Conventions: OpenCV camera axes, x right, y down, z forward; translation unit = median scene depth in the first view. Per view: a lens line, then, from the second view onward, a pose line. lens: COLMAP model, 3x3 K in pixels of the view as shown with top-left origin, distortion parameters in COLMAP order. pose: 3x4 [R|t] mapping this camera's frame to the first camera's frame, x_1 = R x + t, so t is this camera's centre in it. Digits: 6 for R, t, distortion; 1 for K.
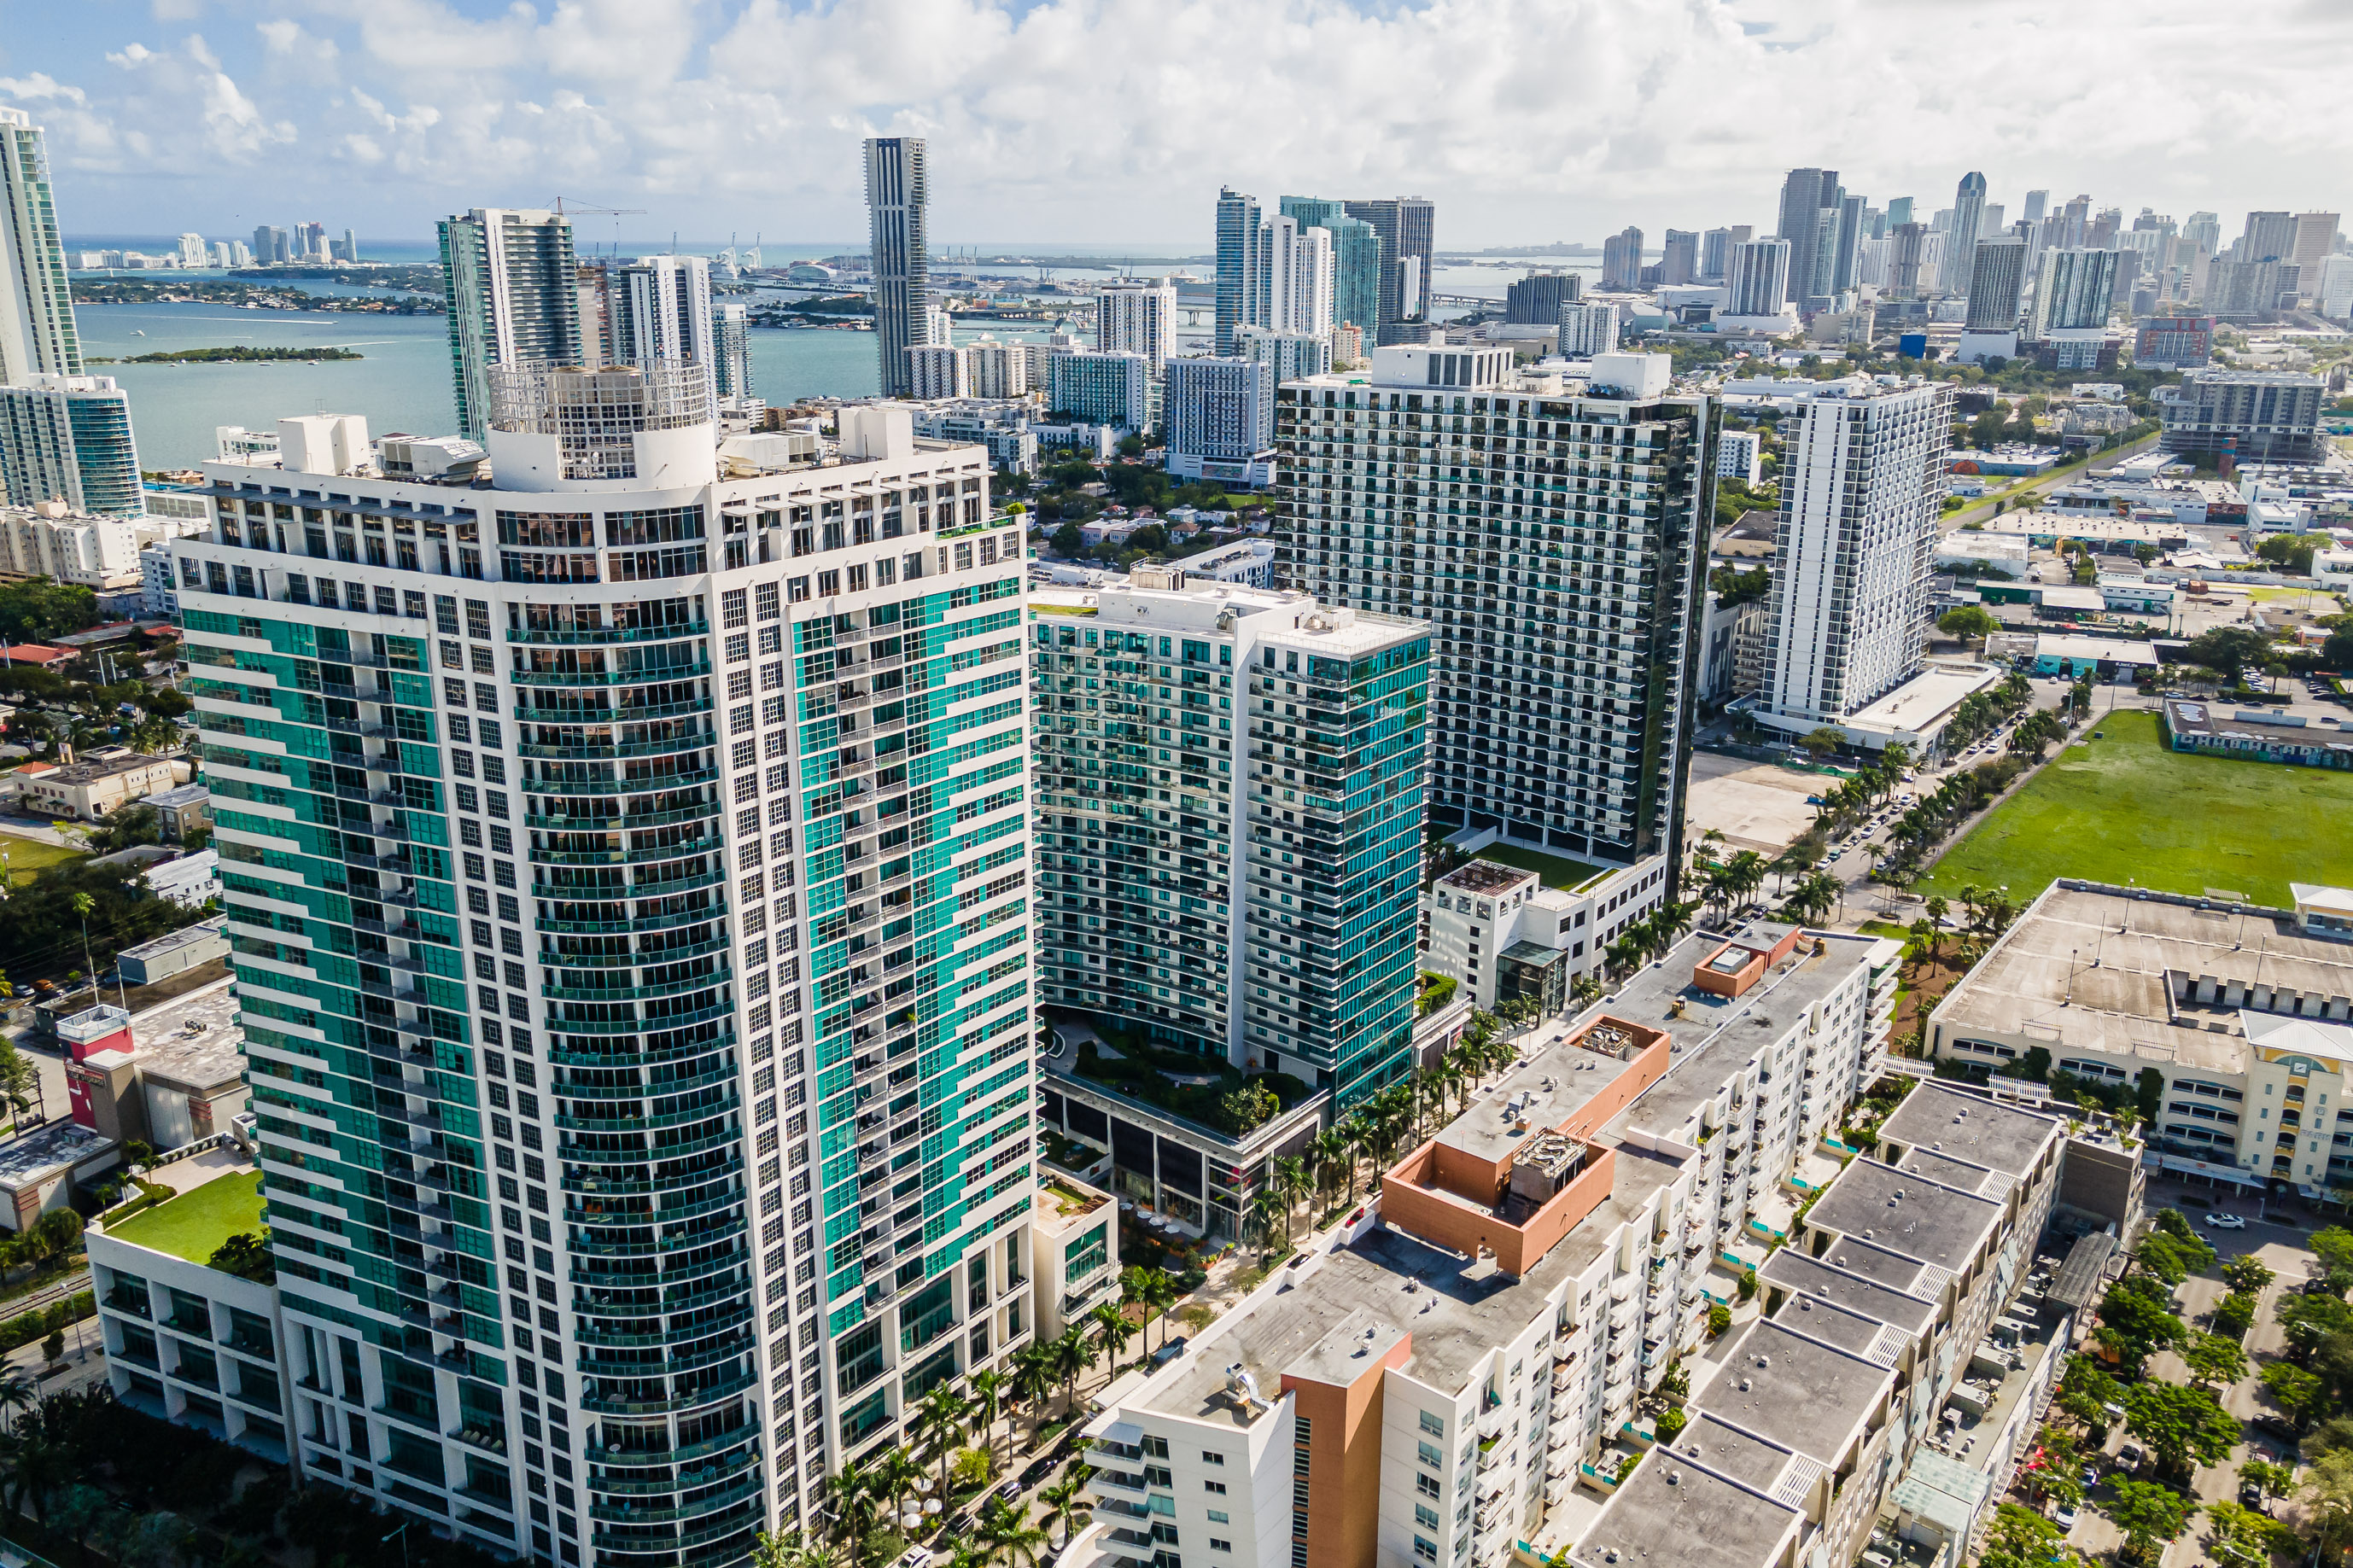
lens RADIAL K [[1763.7, 0, 1166.2], [0, 1763.7, 755.8], [0, 0, 1]] dist [0.014923, 0.055943]
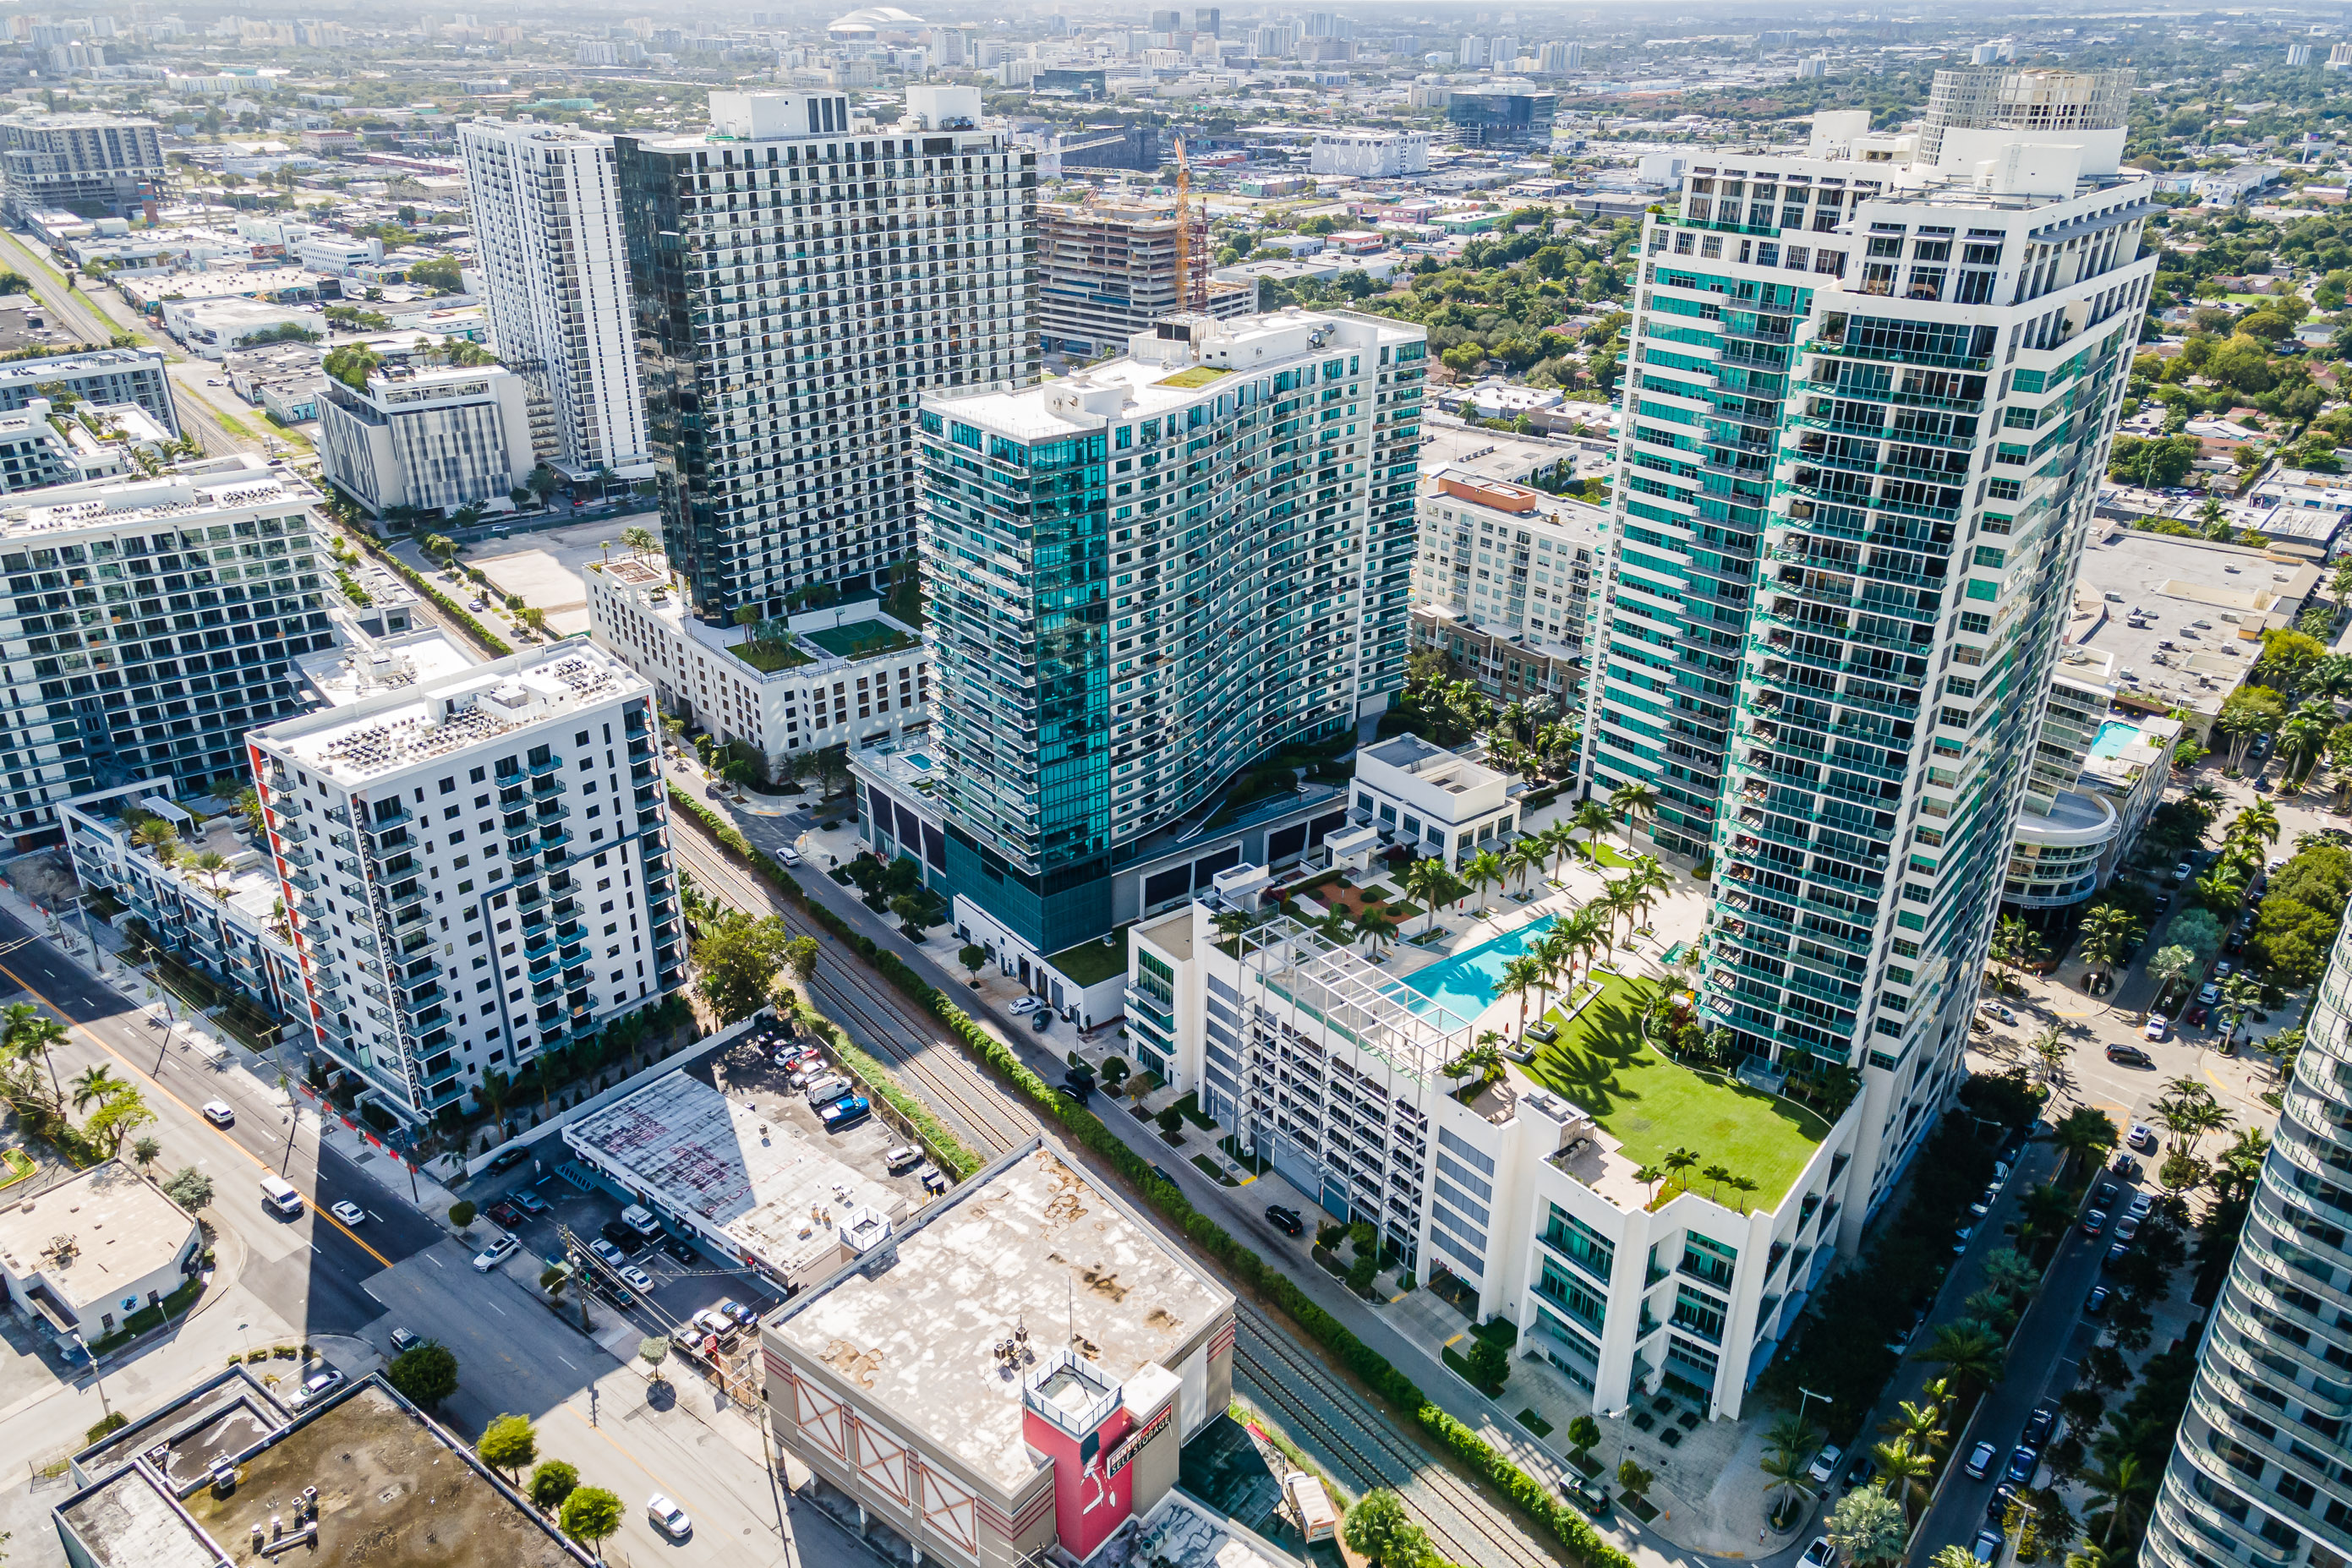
lens RADIAL K [[1691.4, 0, 1148.2], [0, 1691.4, 716.0], [0, 0, 1]] dist [0.028482, 0.005680]
pose [[0.233339, -0.386257, 0.892389, -0.964241], [0.269391, 0.907480, 0.322349, -0.220863], [-0.934335, 0.165185, 0.315805, 0.762822]]
